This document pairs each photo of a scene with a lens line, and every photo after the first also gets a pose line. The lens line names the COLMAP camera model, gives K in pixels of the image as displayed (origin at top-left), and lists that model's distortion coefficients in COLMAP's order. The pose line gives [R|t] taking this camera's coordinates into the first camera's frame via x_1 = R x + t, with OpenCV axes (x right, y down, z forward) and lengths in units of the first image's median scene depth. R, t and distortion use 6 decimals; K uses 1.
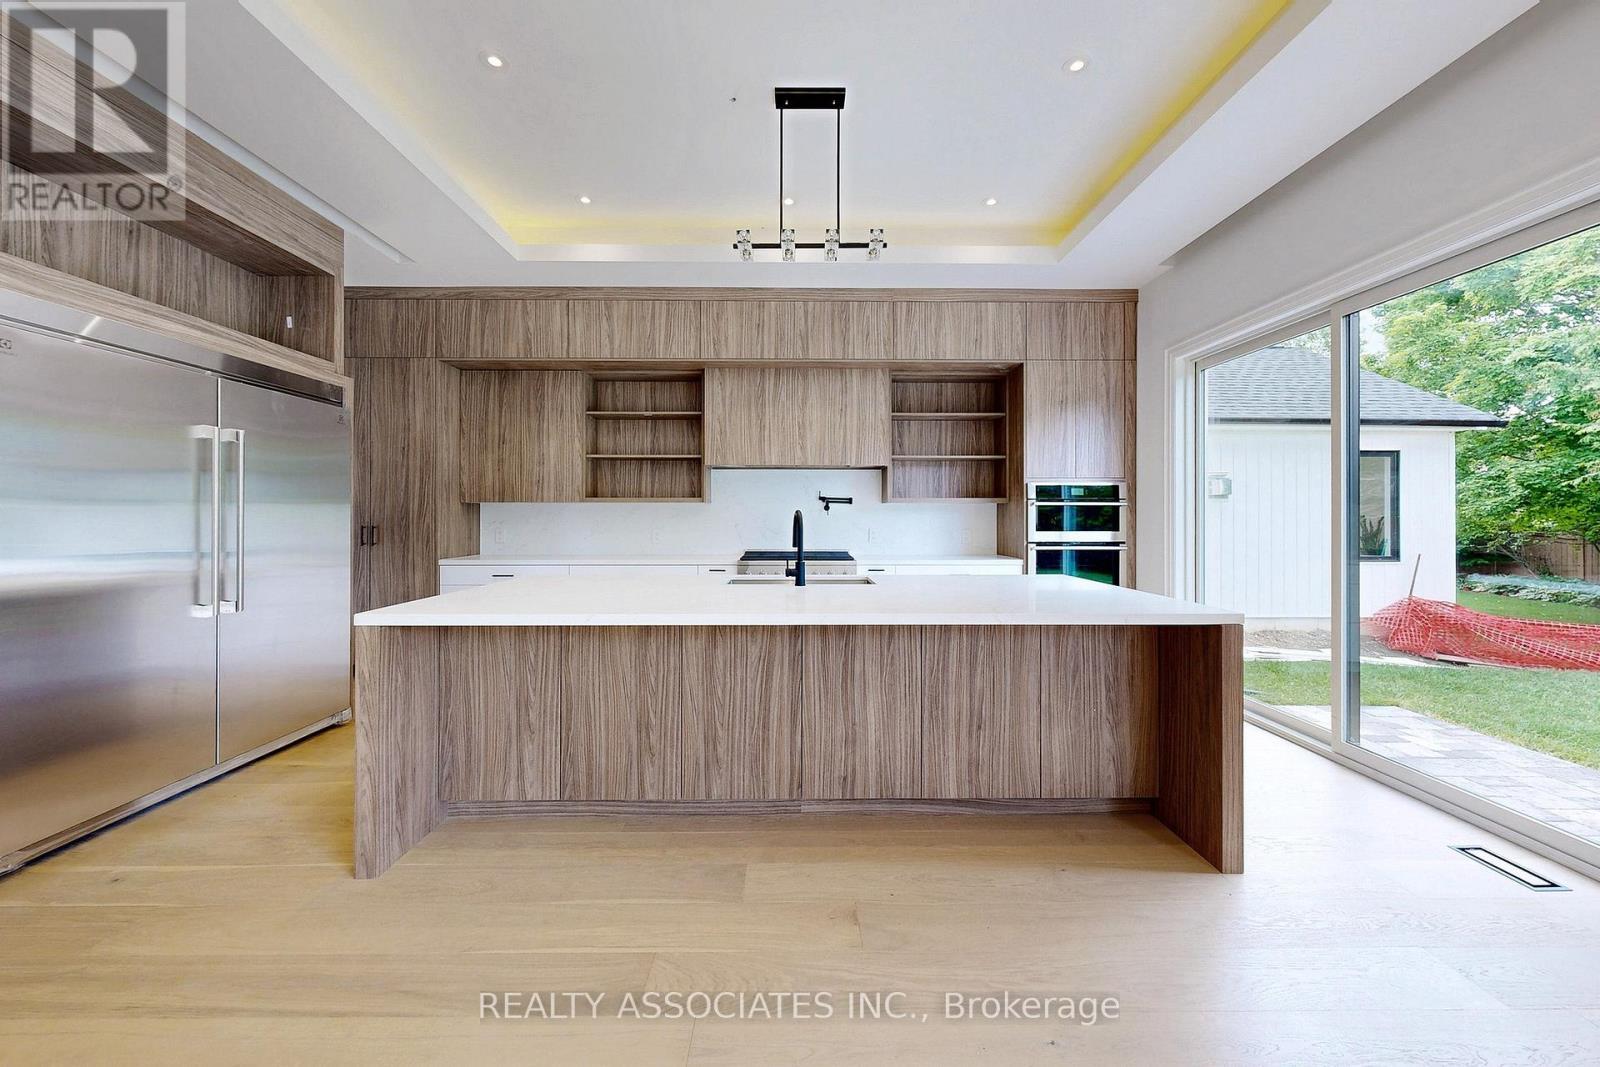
lens RADIAL K [[602.4, 0, 798.9], [0, 602.4, 511.2], [0, 0, 1]] dist [0.000116, 0.000012]
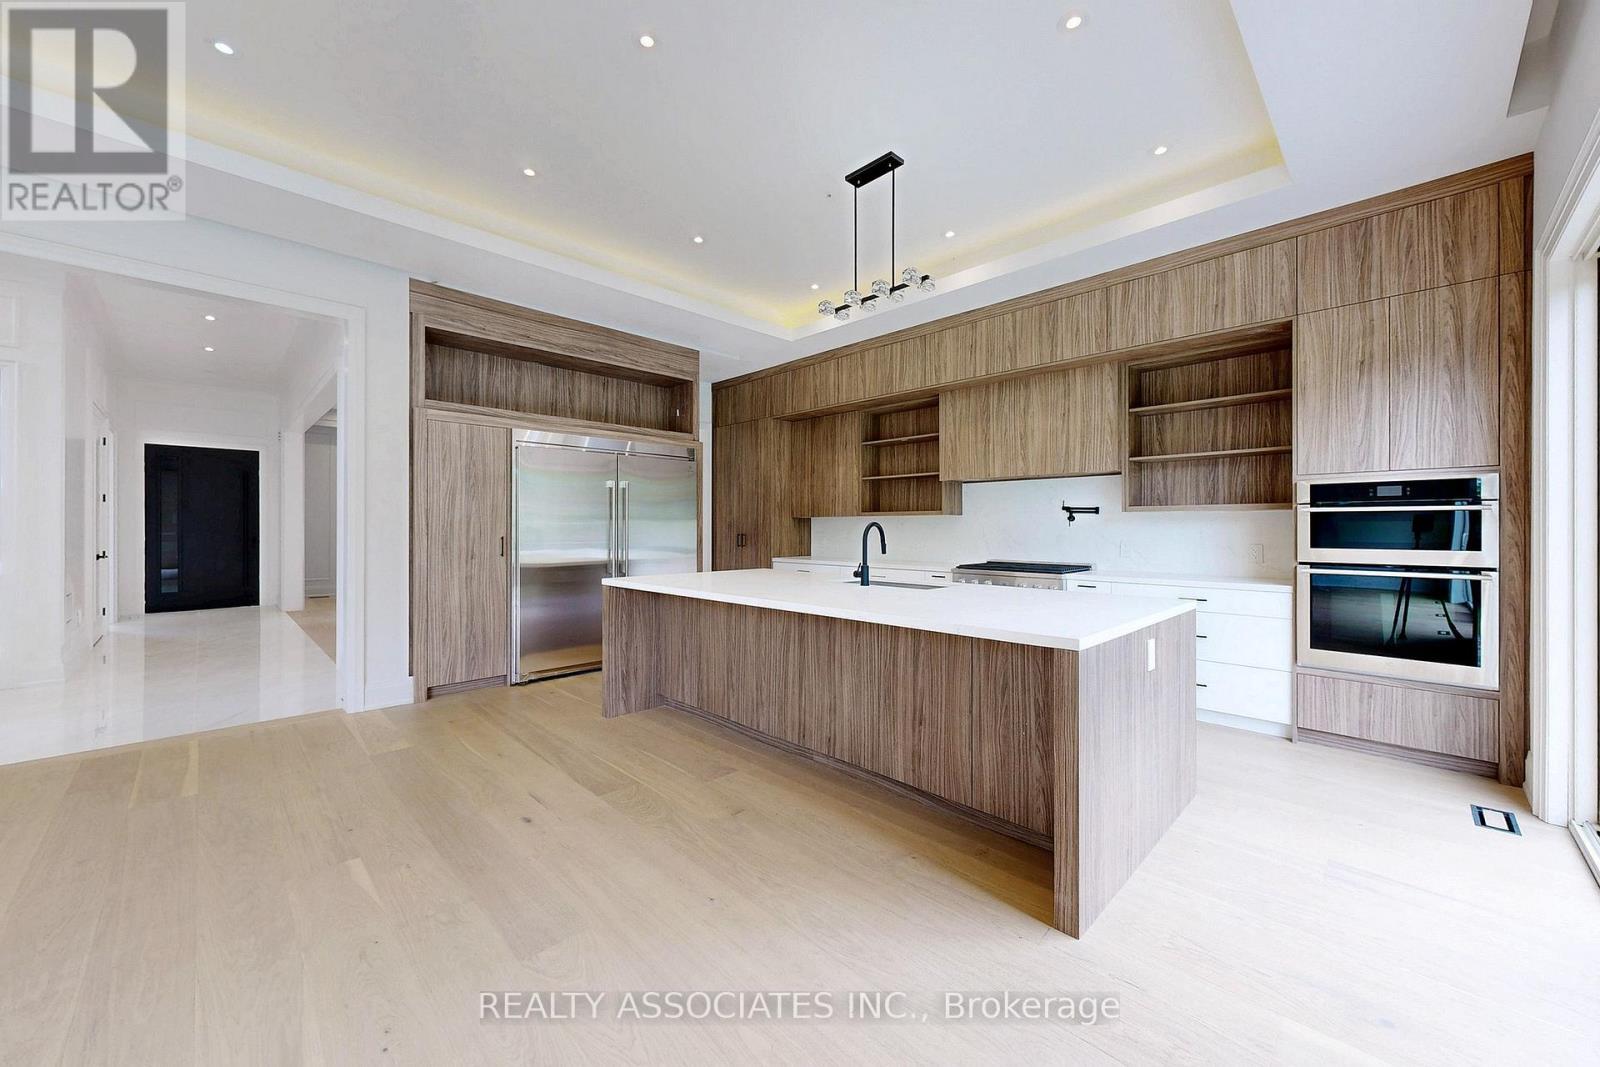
lens RADIAL K [[607.1, 0, 803.2], [0, 607.1, 522.7], [0, 0, 1]] dist [0.000628, -0.000001]
pose [[0.698604, -0.006468, -0.715479, 0.486356], [0.006413, 0.999976, -0.002778, 0.000964], [0.715479, -0.002648, 0.698629, 0.047752]]
